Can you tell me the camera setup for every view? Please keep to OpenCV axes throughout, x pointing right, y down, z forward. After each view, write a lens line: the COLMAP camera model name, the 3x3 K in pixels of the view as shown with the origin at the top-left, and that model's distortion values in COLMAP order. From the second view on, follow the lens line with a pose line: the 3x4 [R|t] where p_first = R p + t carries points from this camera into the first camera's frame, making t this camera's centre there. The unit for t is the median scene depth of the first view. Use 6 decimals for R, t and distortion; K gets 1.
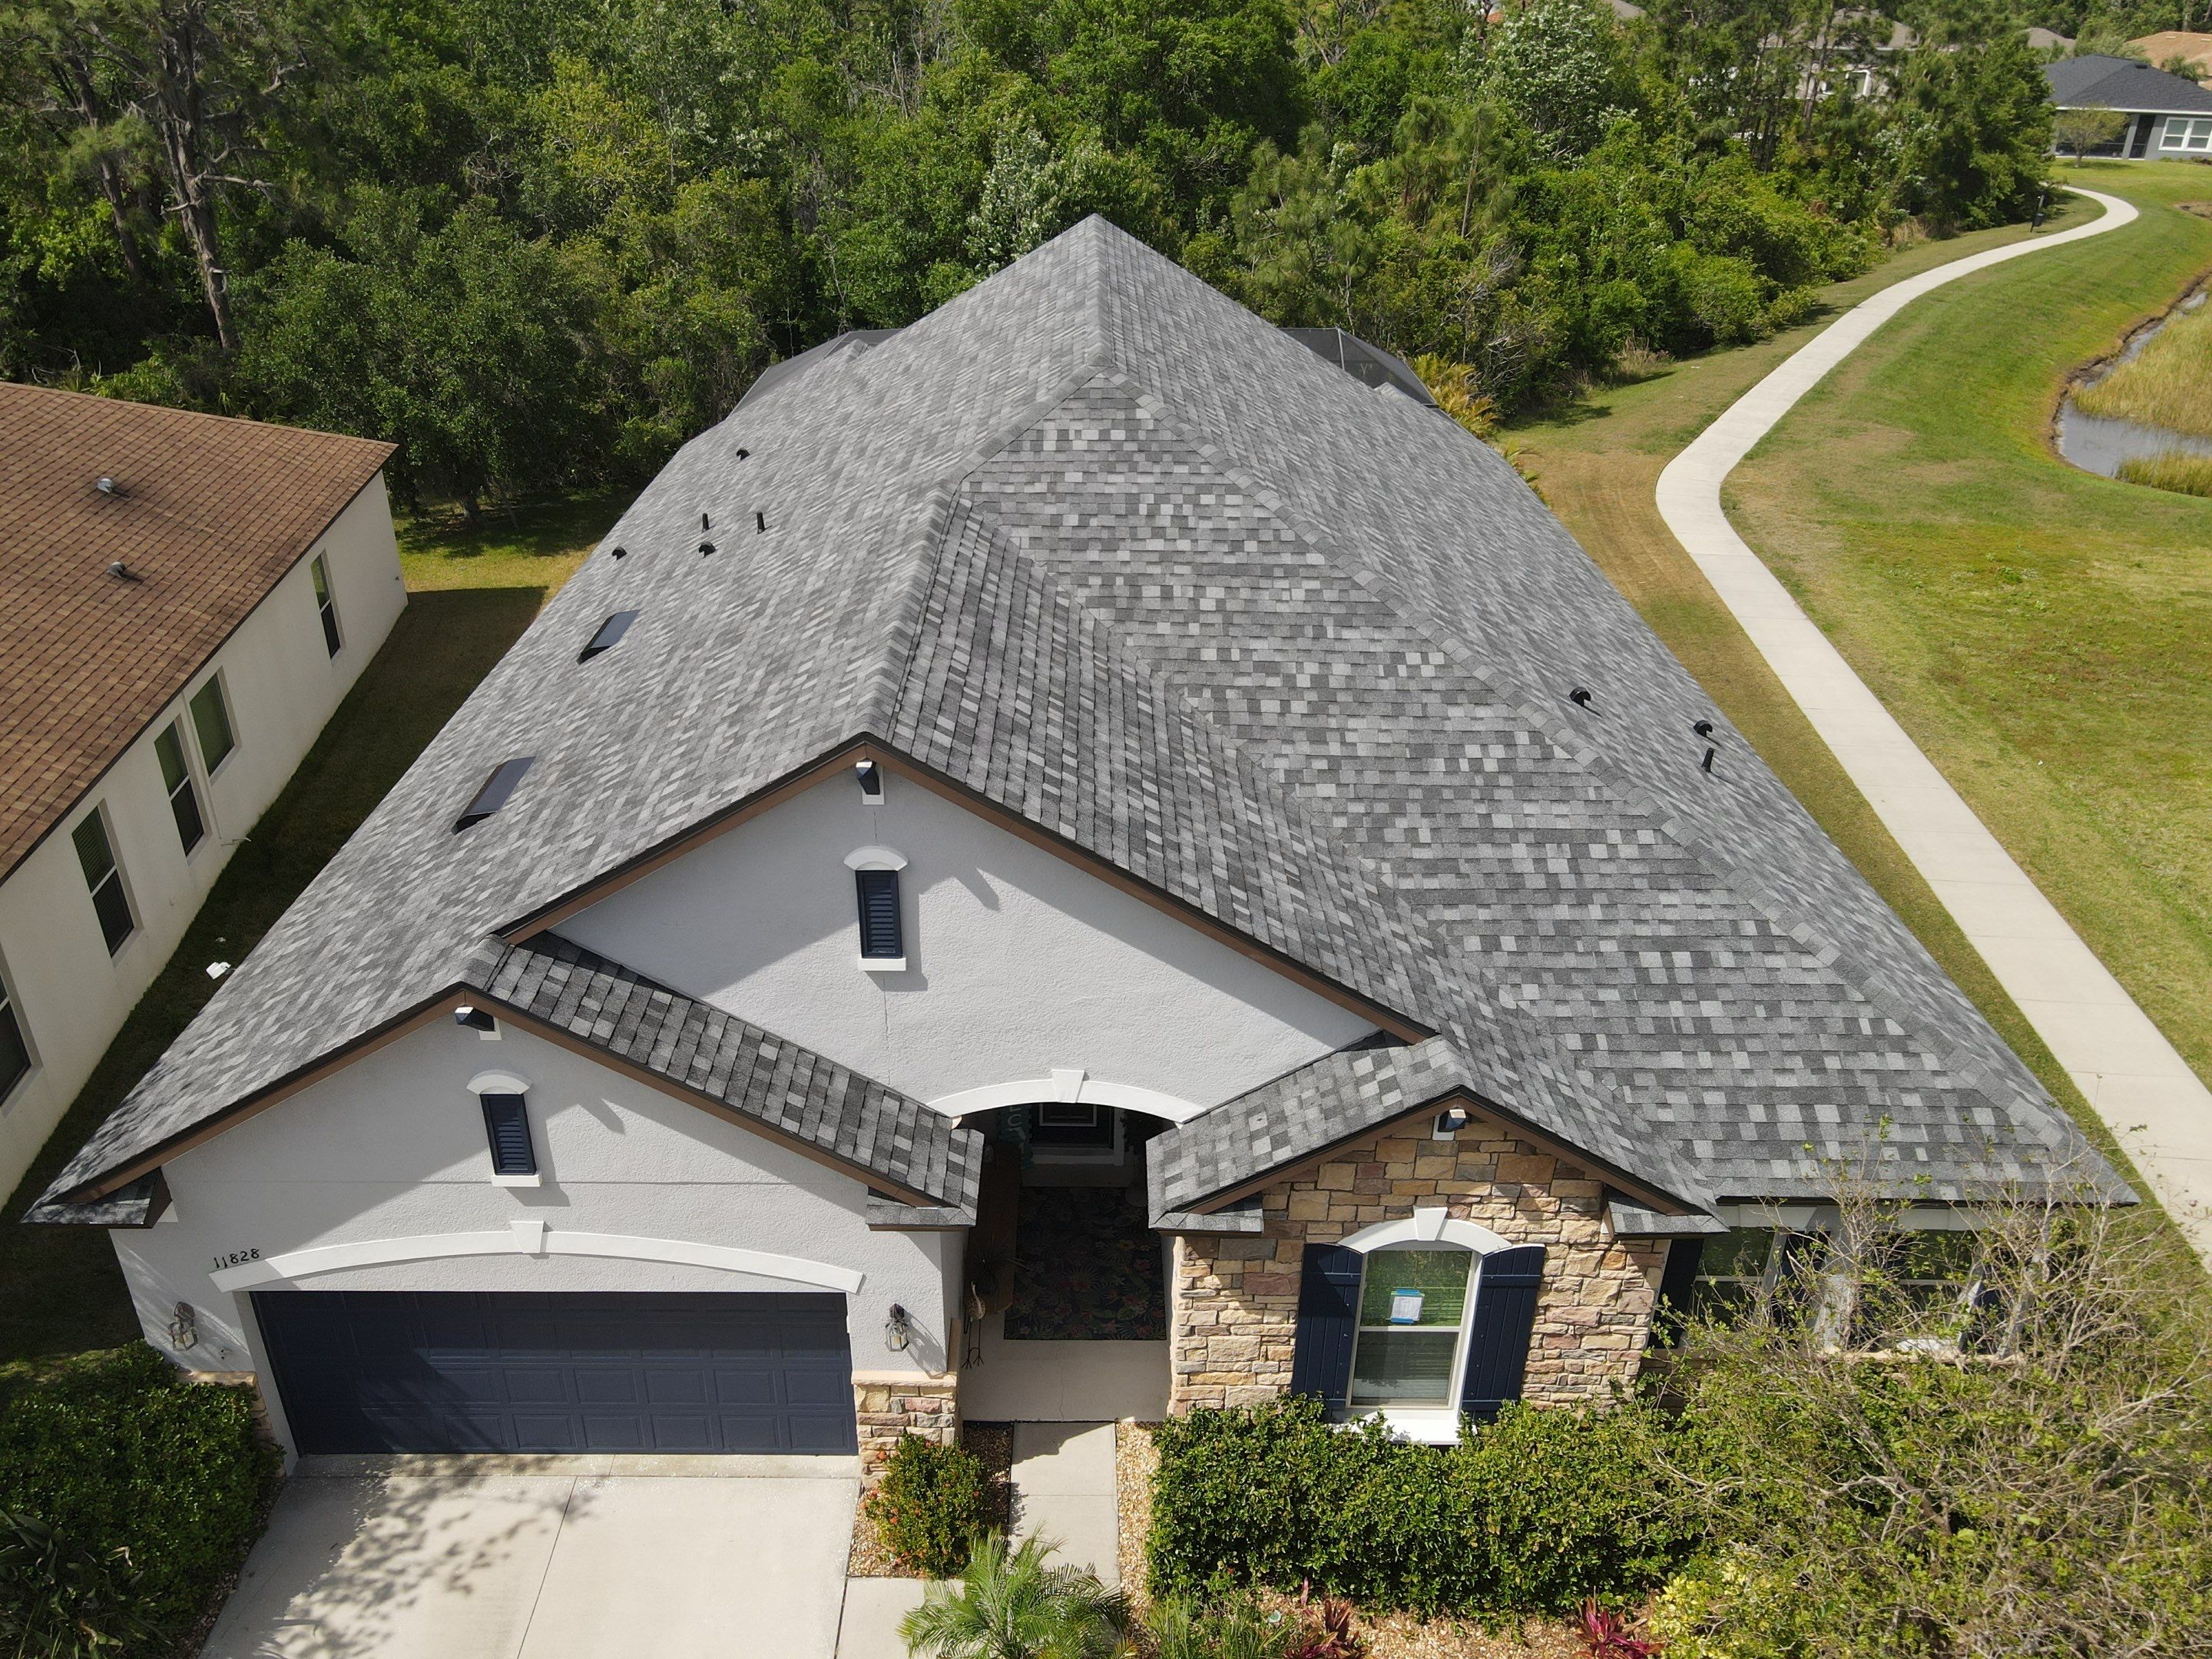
lens RADIAL K [[1624.6, 0, 1083.1], [0, 1624.6, 829.3], [0, 0, 1]] dist [-0.012241, 0.043306]
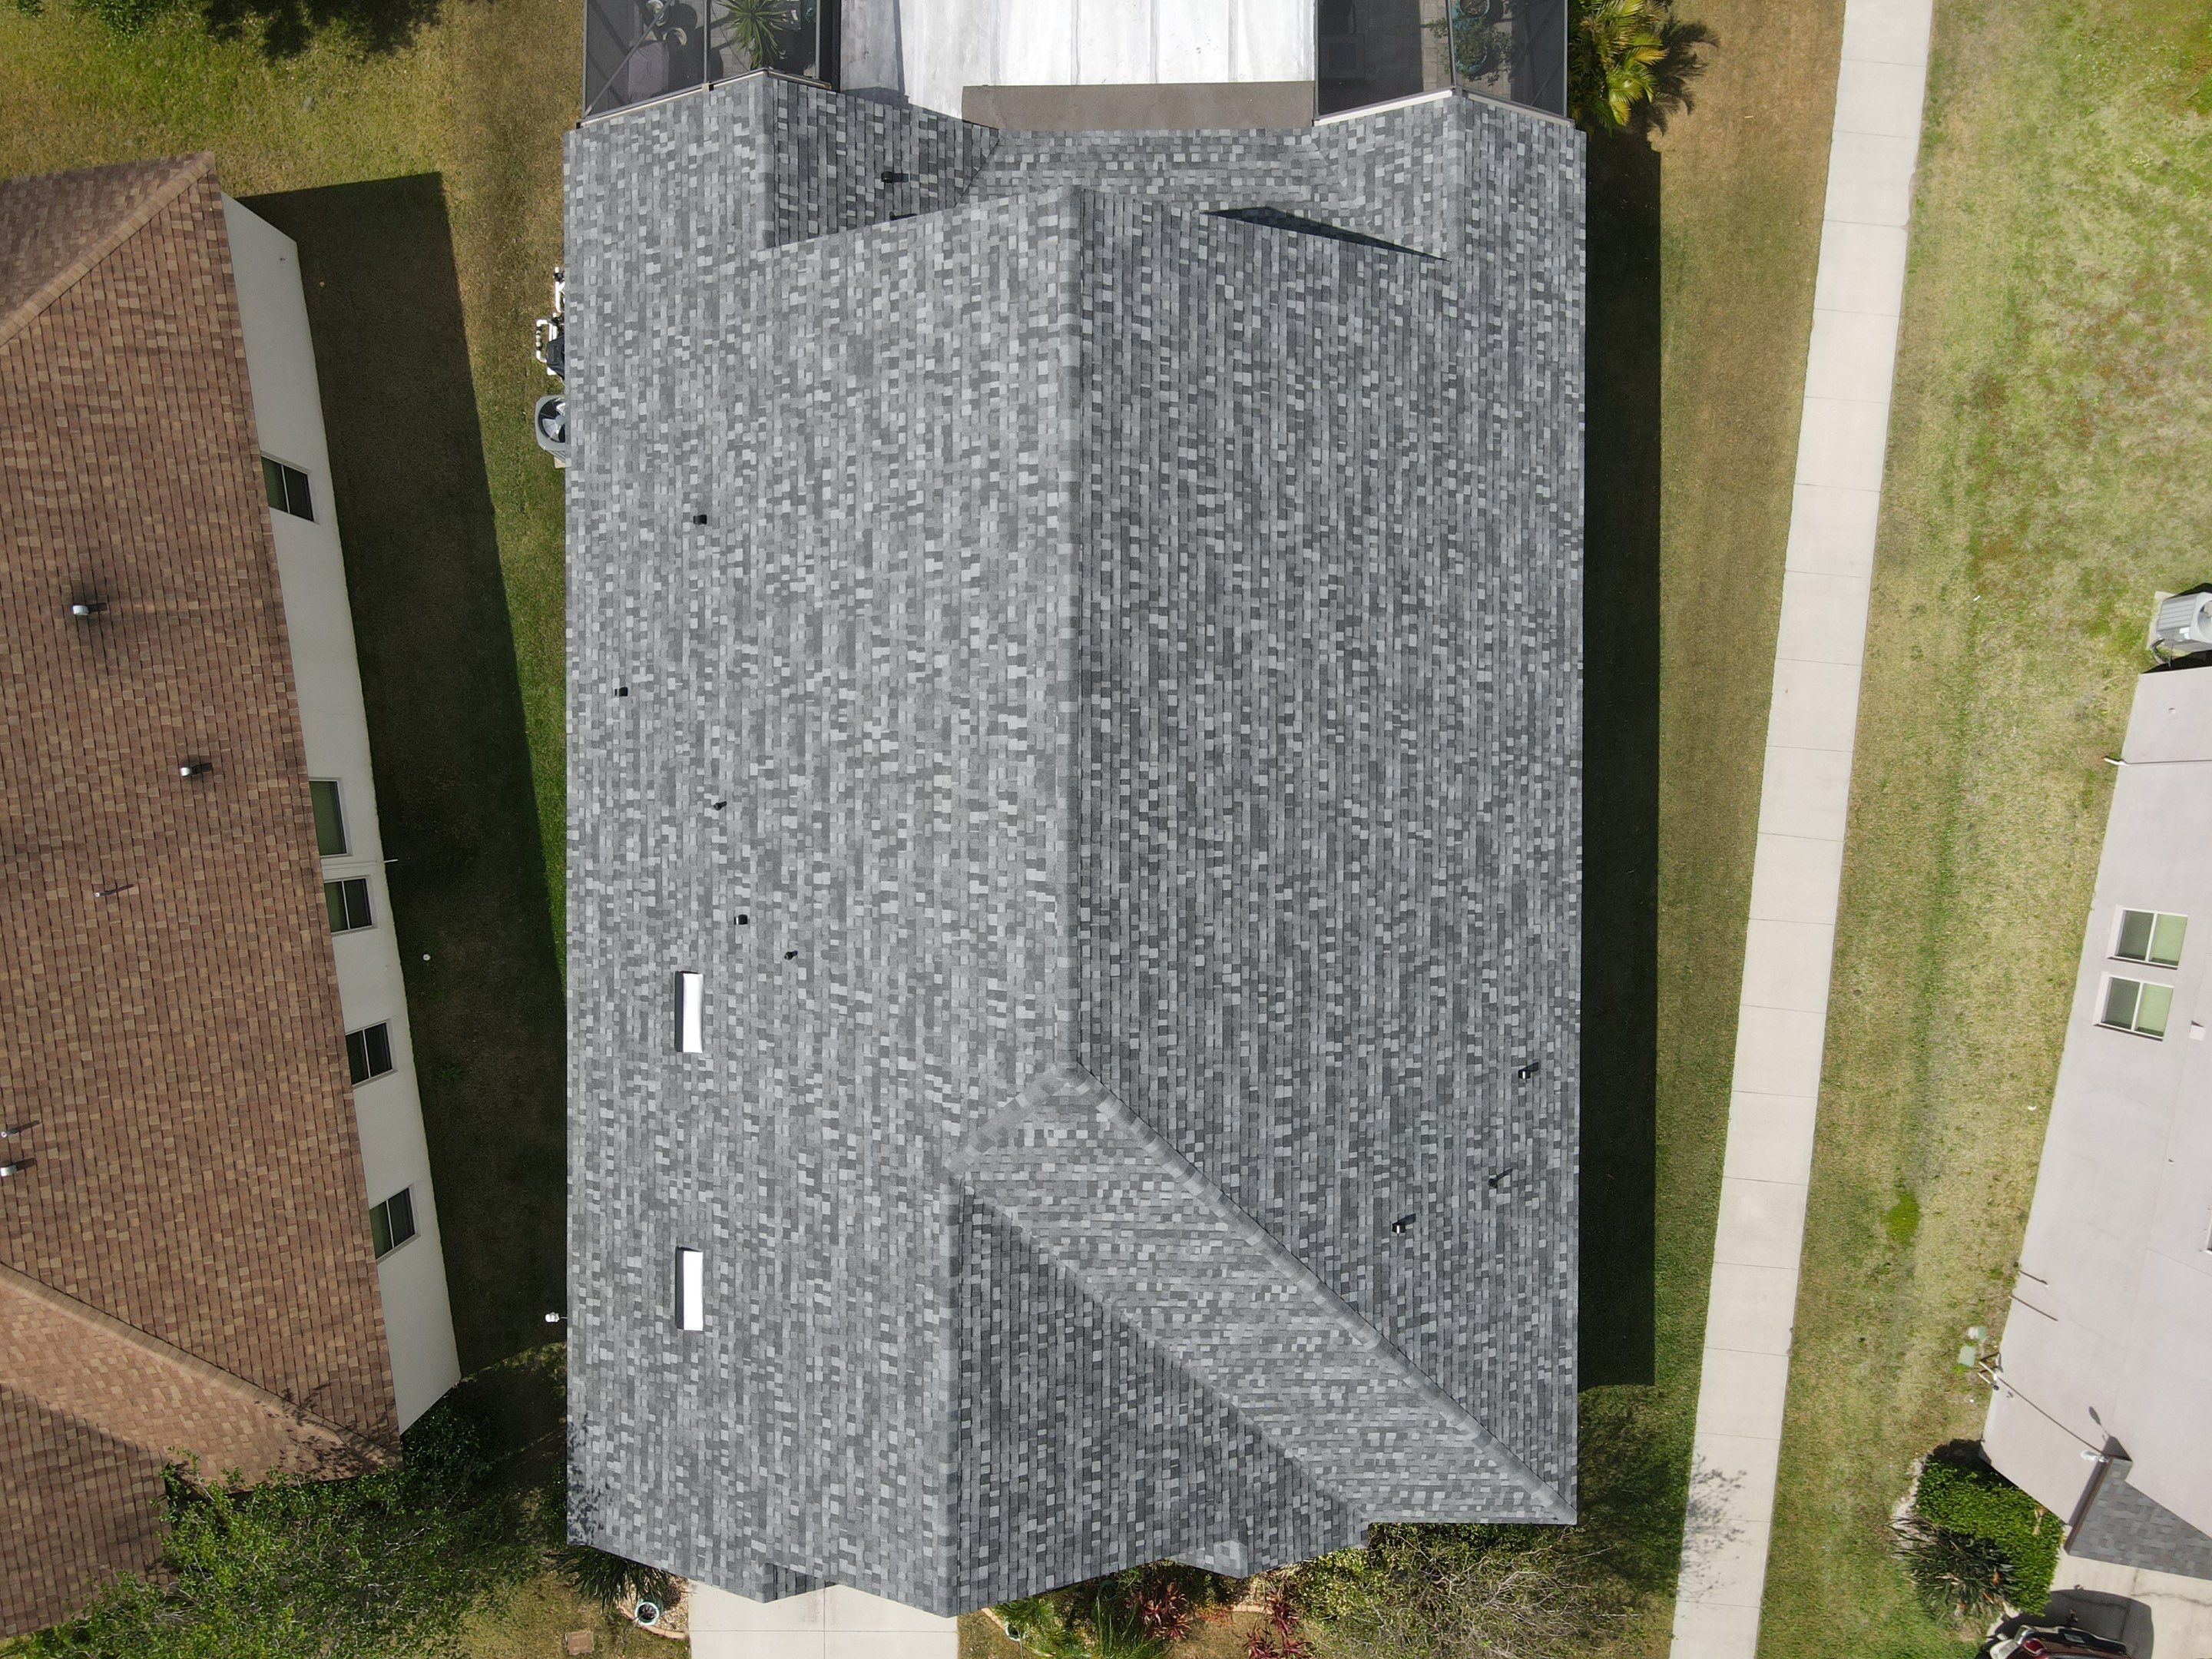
lens RADIAL K [[1624.6, 0, 1079.6], [0, 1624.6, 824.1], [0, 0, 1]] dist [-0.012241, 0.043306]
pose [[0.999845, 0.001287, -0.017568, 0.053285], [0.015120, 0.448999, 0.893404, -1.919111], [0.009037, -0.893531, 0.448910, 0.820348]]
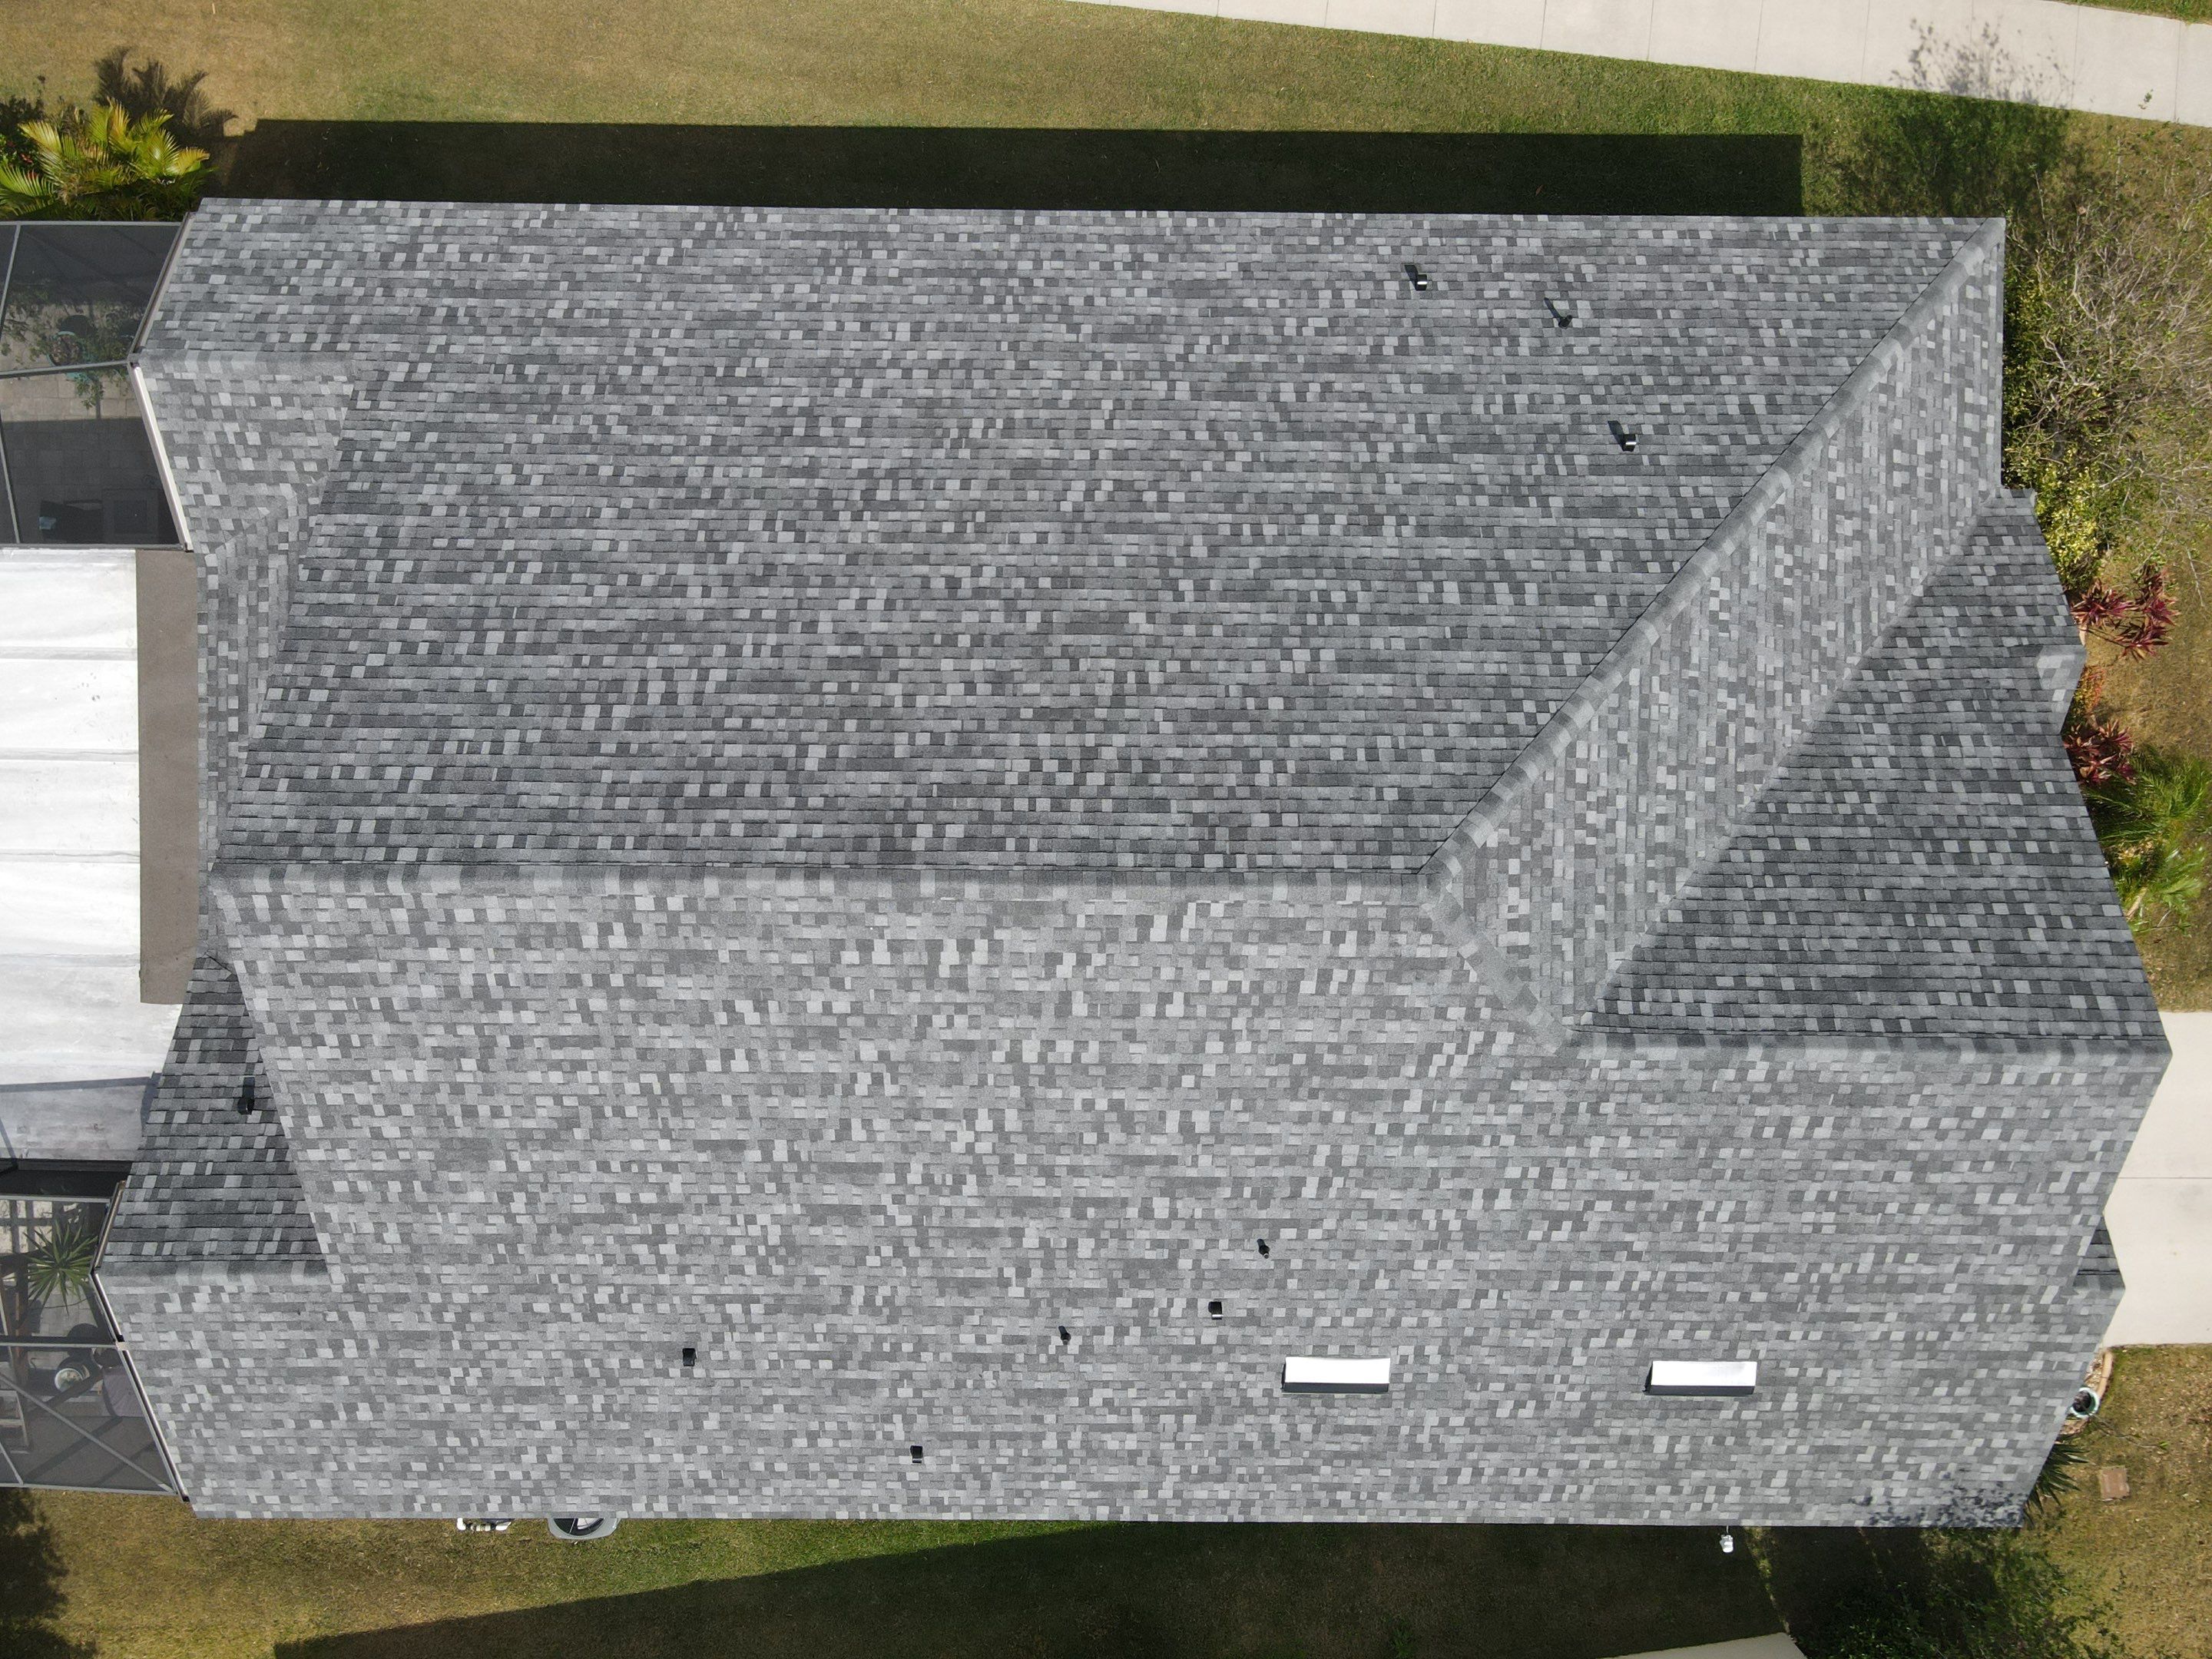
lens RADIAL K [[1624.6, 0, 1083.3], [0, 1624.6, 812.3], [0, 0, 1]] dist [-0.012241, 0.043306]
pose [[0.007284, -0.999887, -0.013152, 0.081048], [0.459174, -0.008339, 0.888307, -1.524157], [-0.888316, -0.012509, 0.459062, 1.009544]]
